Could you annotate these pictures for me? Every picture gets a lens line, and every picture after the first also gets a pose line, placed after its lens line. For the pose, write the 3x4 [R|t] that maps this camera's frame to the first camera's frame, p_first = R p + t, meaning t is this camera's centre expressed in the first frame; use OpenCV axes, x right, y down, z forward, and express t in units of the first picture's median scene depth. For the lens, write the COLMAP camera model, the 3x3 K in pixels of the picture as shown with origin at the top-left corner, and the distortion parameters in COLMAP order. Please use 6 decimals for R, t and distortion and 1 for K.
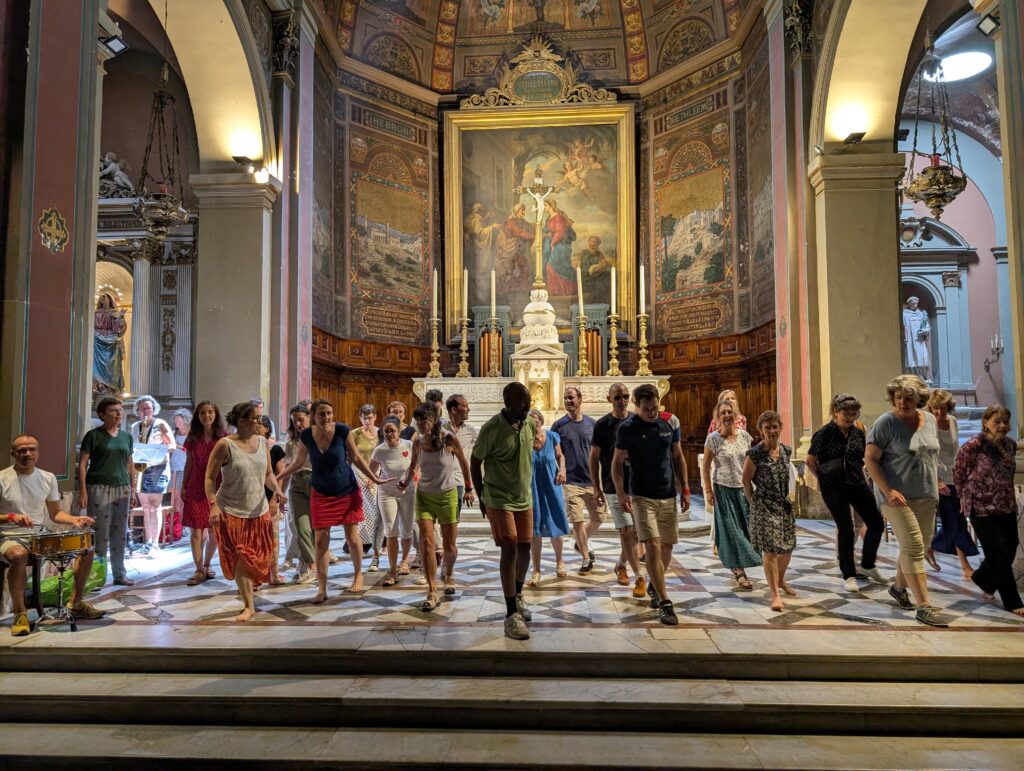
lens RADIAL K [[758.3, 0, 516.7], [0, 758.3, 391.8], [0, 0, 1]] dist [0.007652, -0.009086]
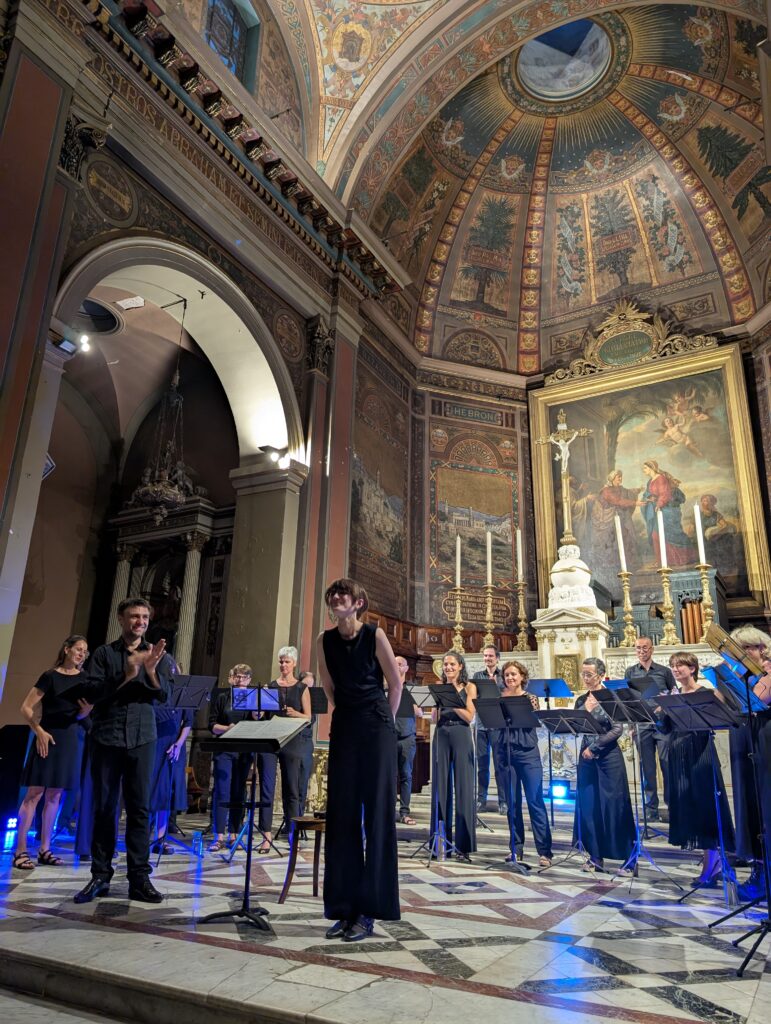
lens RADIAL K [[758.3, 0, 397.4], [0, 758.3, 514.6], [0, 0, 1]] dist [0.007652, -0.009086]
pose [[0.895668, -0.112662, -0.430217, 0.155545], [-0.000728, 0.967007, -0.254748, 0.033107], [0.444724, 0.228483, 0.866035, 0.115974]]
